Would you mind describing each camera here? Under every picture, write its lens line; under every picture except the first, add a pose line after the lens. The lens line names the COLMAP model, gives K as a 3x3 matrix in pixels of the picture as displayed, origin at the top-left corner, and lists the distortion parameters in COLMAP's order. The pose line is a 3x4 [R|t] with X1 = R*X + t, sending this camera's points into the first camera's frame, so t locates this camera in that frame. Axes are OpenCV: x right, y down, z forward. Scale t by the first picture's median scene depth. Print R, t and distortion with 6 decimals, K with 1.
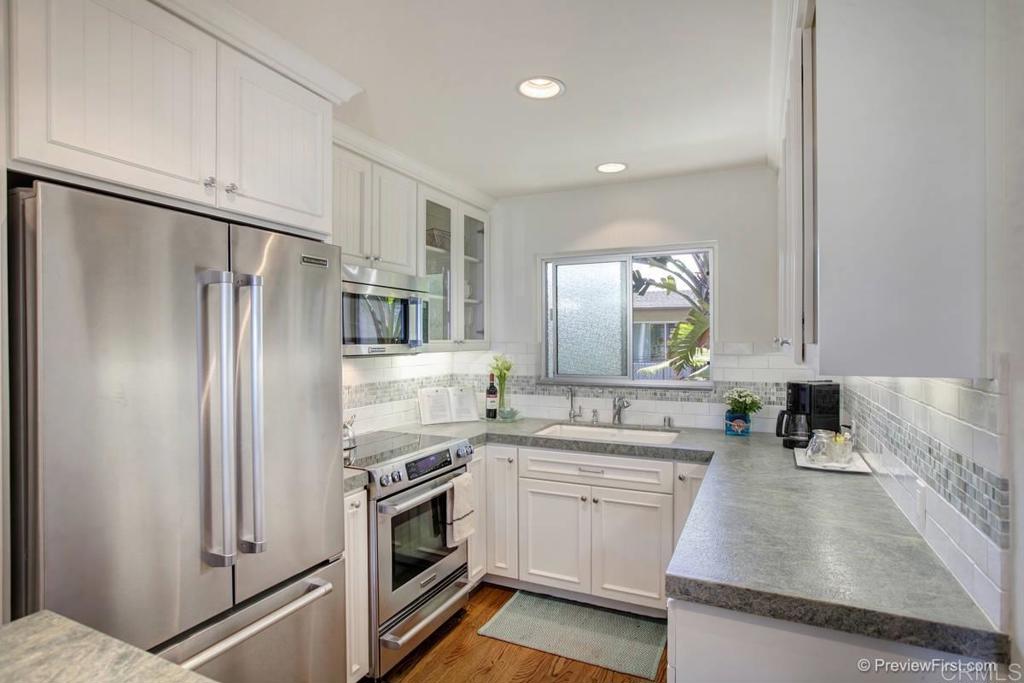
lens RADIAL K [[518.1, 0, 512.0], [0, 518.1, 341.5], [0, 0, 1]] dist [-0.001380, 0.000144]
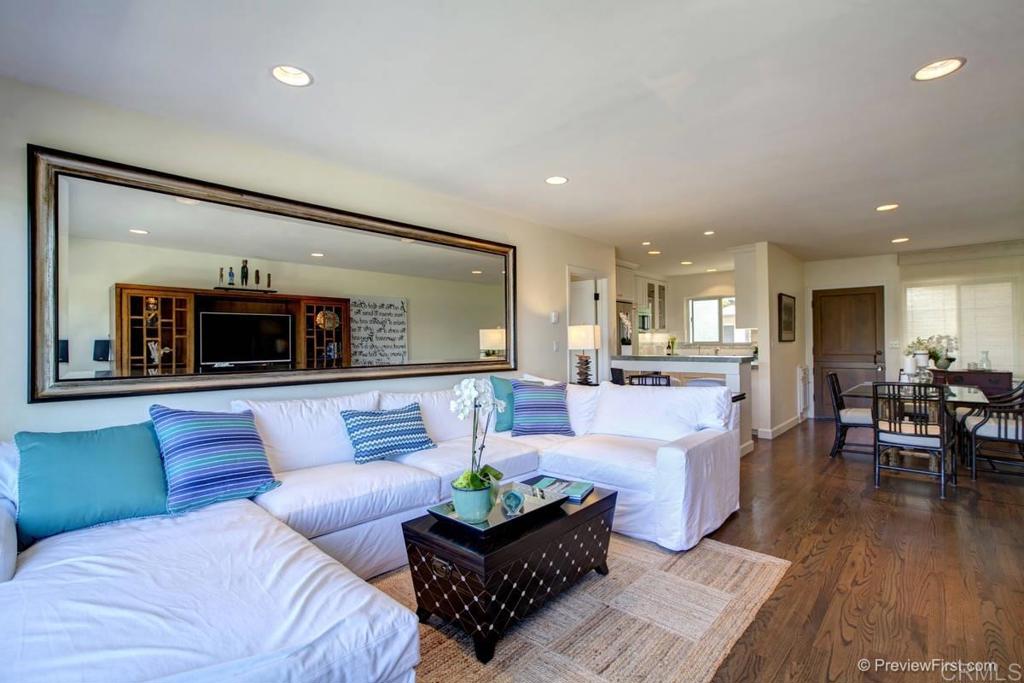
lens RADIAL K [[465.0, 0, 513.9], [0, 465.0, 334.5], [0, 0, 1]] dist [-0.051687, 0.028569]
pose [[0.956997, -0.007335, -0.290007, -0.130658], [0.001438, 0.999788, -0.020544, 0.086905], [0.290096, 0.019243, 0.956804, -1.857468]]
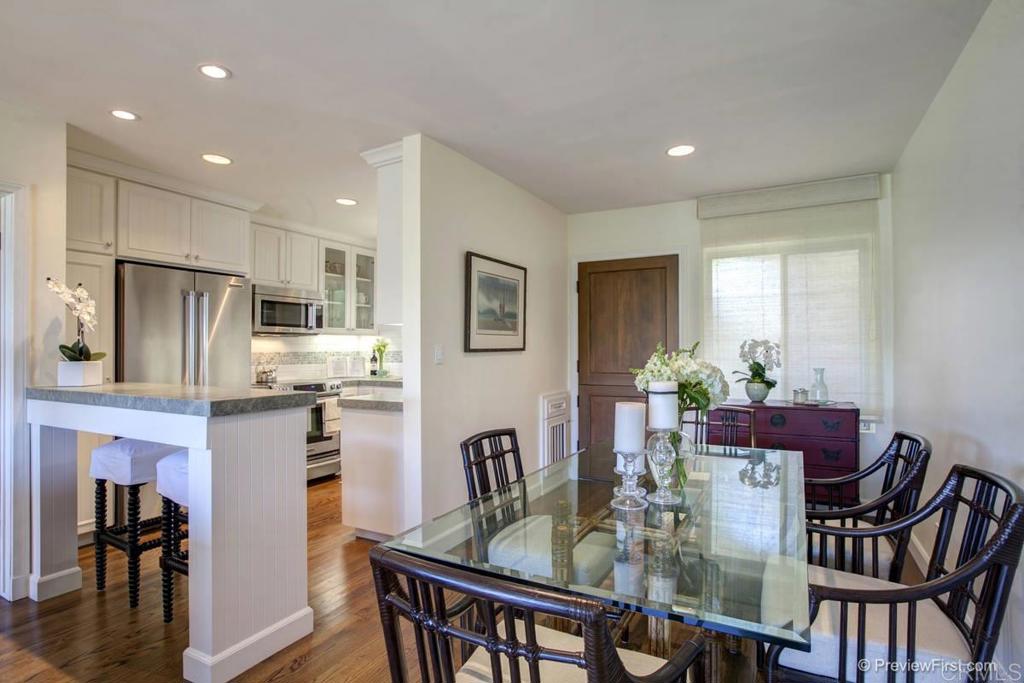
lens RADIAL K [[506.8, 0, 512.7], [0, 506.8, 346.8], [0, 0, 1]] dist [-0.000075, 0.000631]
pose [[0.998831, -0.002617, -0.048276, 0.546820], [0.002210, 0.999961, -0.008495, 0.078394], [0.048297, 0.008379, 0.998798, -0.678404]]
